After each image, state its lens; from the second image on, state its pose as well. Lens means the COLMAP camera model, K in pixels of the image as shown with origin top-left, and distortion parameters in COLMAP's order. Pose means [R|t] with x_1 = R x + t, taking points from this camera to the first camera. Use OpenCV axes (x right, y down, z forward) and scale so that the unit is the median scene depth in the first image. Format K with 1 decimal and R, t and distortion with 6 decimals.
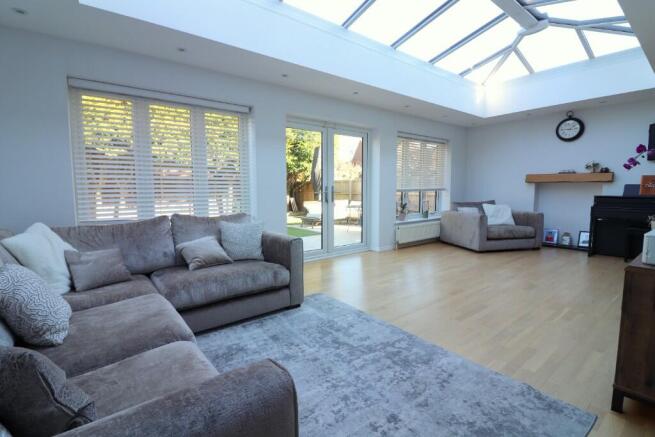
lens RADIAL K [[314.2, 0, 333.8], [0, 314.2, 217.2], [0, 0, 1]] dist [-0.001904, -0.000168]
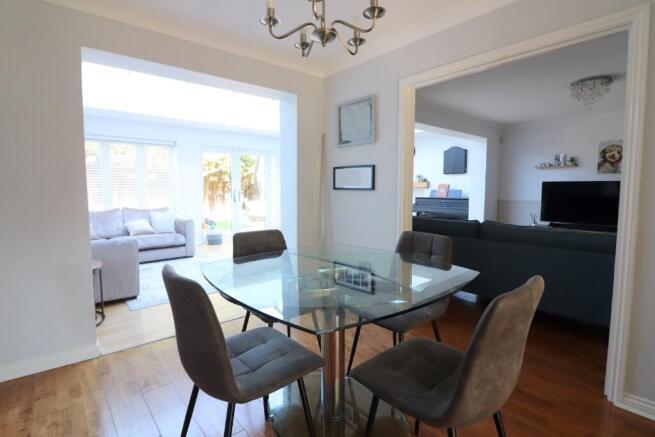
lens RADIAL K [[314.2, 0, 321.4], [0, 314.2, 217.9], [0, 0, 1]] dist [-0.001904, -0.000168]
pose [[0.999222, -0.001170, 0.039422, 0.533056], [0.001089, 0.999997, 0.002073, 0.046280], [-0.039425, -0.002028, 0.999220, -0.812264]]
